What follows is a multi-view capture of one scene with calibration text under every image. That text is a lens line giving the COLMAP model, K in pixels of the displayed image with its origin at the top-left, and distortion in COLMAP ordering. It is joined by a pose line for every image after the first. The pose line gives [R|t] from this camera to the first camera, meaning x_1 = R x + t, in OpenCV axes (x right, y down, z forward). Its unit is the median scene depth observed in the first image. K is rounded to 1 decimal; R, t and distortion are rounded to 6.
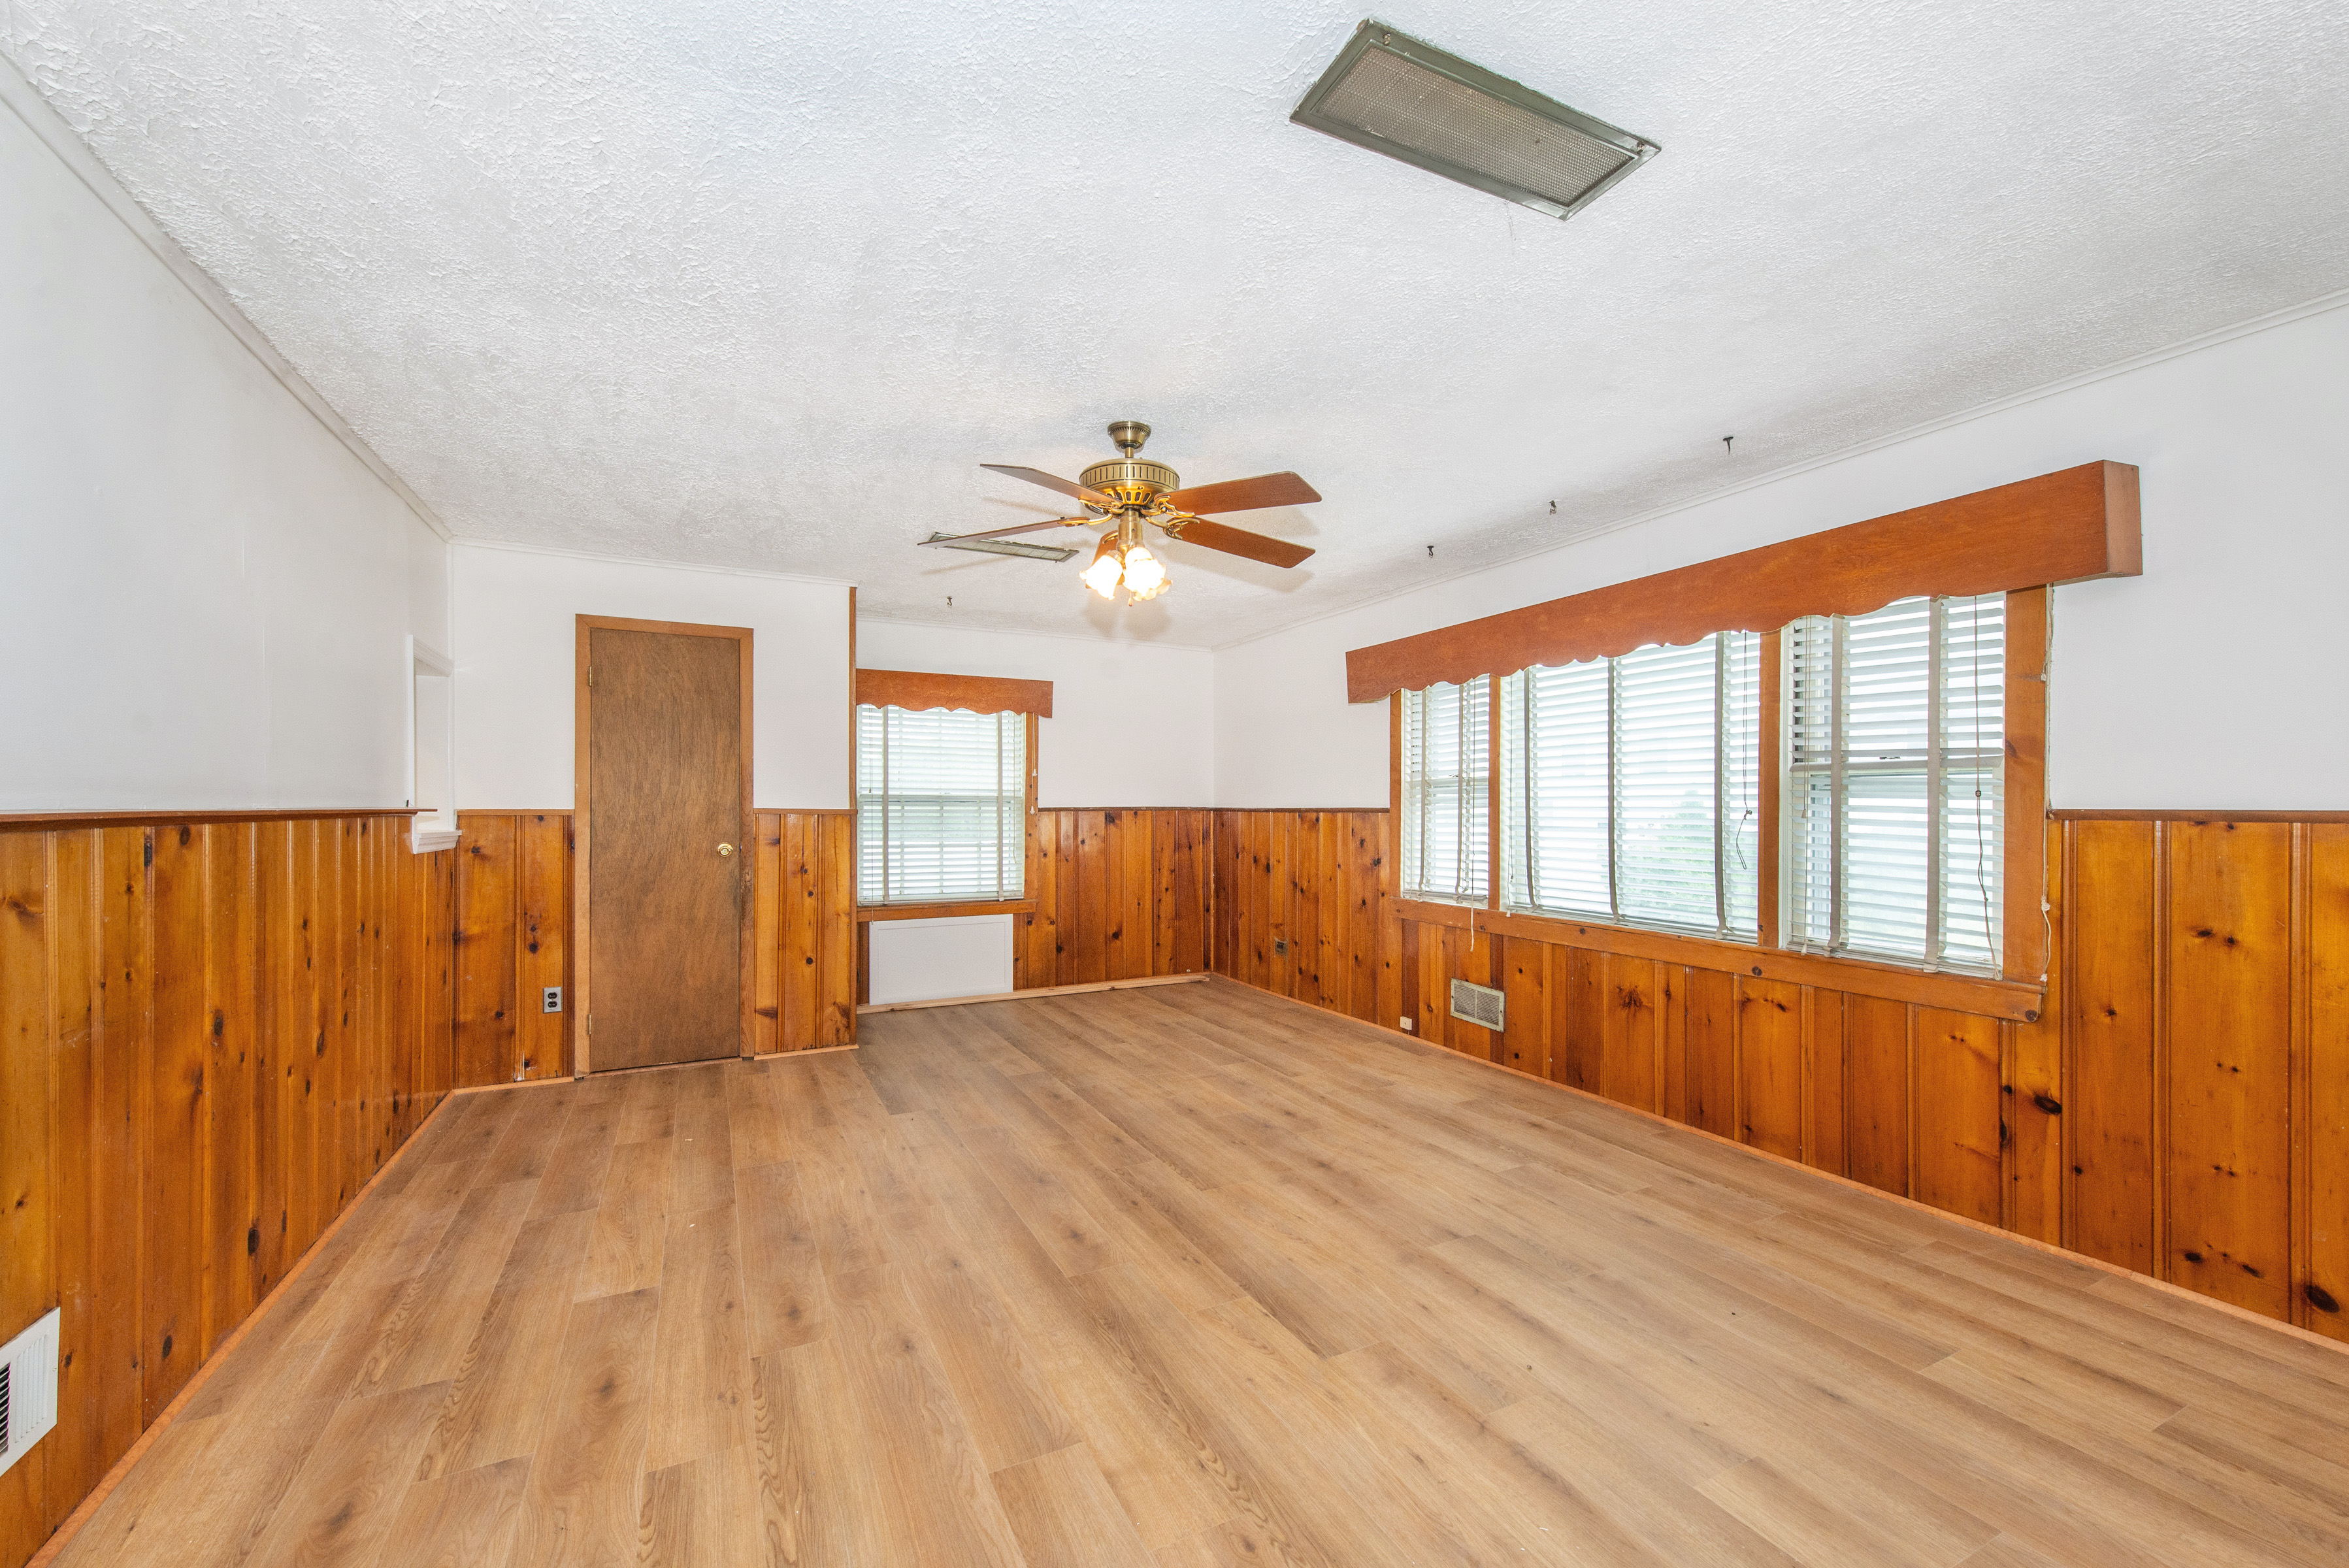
lens RADIAL K [[943.8, 0, 1191.7], [0, 943.8, 807.6], [0, 0, 1]] dist [0.012525, -0.002022]
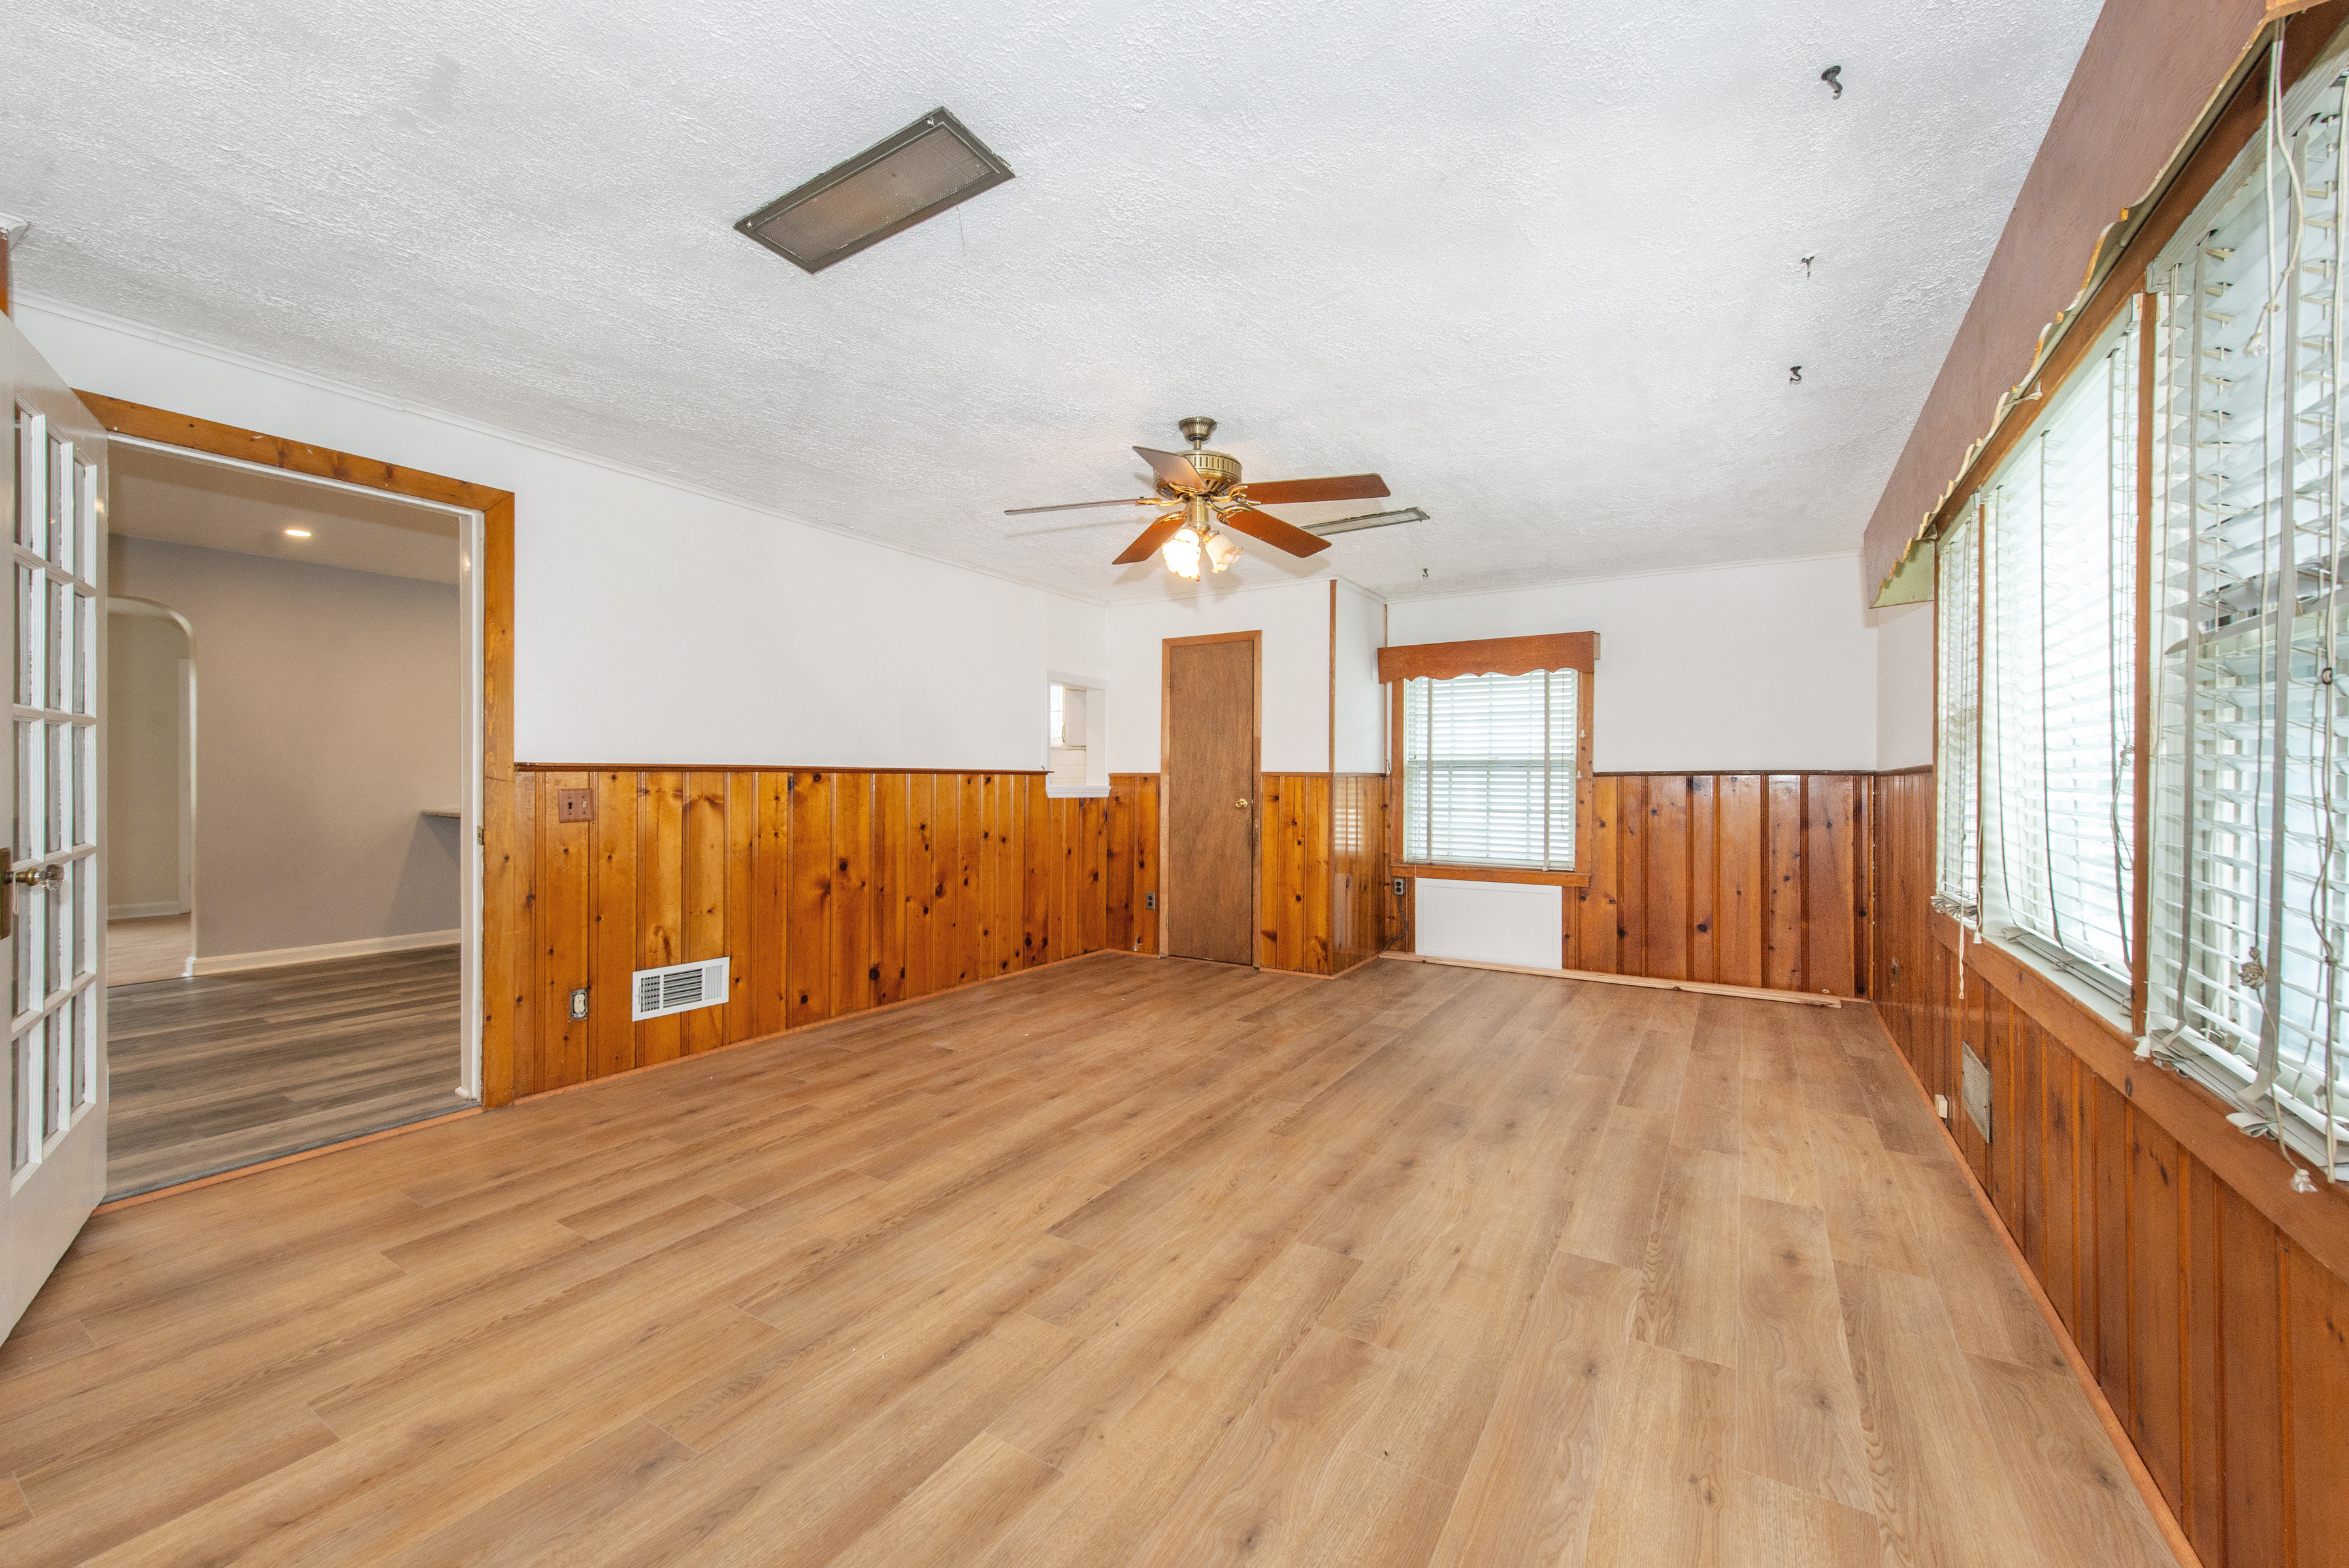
lens RADIAL K [[943.8, 0, 1167.2], [0, 943.8, 782.8], [0, 0, 1]] dist [0.012525, -0.002022]
pose [[0.501823, 0.001369, -0.864969, 0.634964], [-0.004434, 0.999990, -0.000990, 0.019593], [0.864959, 0.004332, 0.501824, 0.289571]]
